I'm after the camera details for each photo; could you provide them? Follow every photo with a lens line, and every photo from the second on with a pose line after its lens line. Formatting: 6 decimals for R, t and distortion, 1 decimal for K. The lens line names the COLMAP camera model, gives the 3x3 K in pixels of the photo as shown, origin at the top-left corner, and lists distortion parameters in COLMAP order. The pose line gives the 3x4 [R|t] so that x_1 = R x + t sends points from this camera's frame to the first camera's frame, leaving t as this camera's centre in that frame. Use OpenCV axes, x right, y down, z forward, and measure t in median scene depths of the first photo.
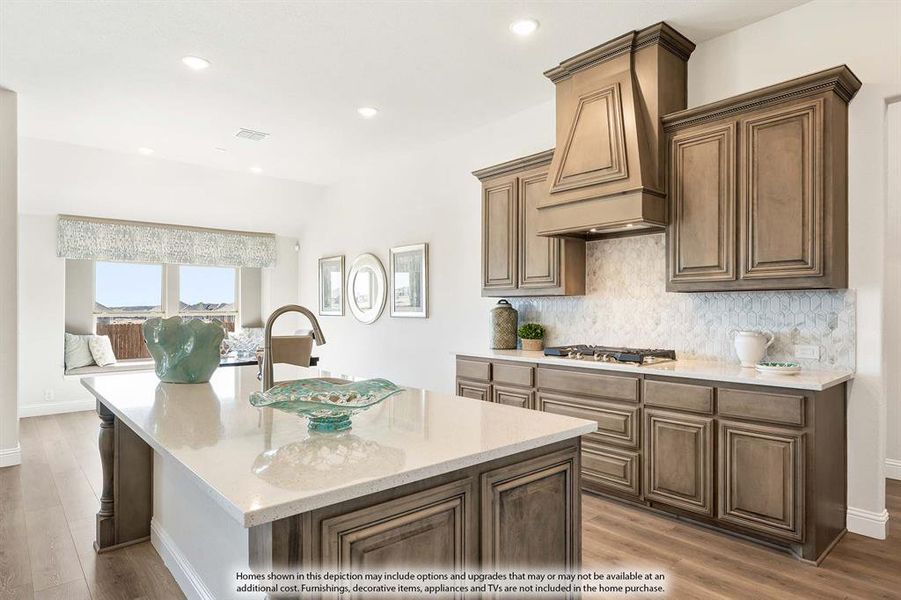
lens RADIAL K [[525.7, 0, 450.4], [0, 525.7, 304.8], [0, 0, 1]] dist [0.015949, 0.000587]
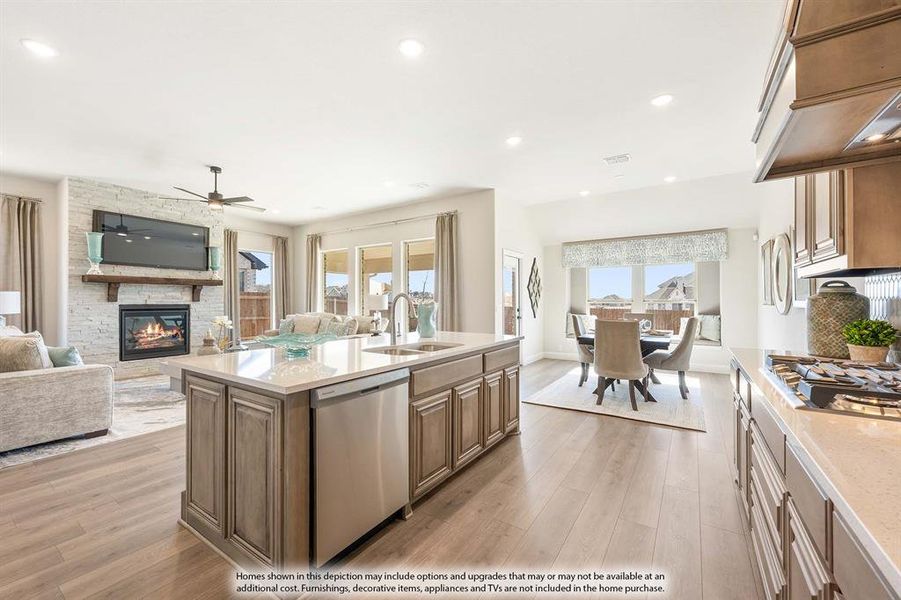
lens RADIAL K [[365.7, 0, 424.0], [0, 365.7, 295.0], [0, 0, 1]] dist [-0.006056, -0.000512]
pose [[0.224785, -0.010753, -0.974349, 0.421291], [0.006470, 0.999934, -0.009543, 0.007142], [0.974387, -0.004159, 0.224840, 0.417920]]
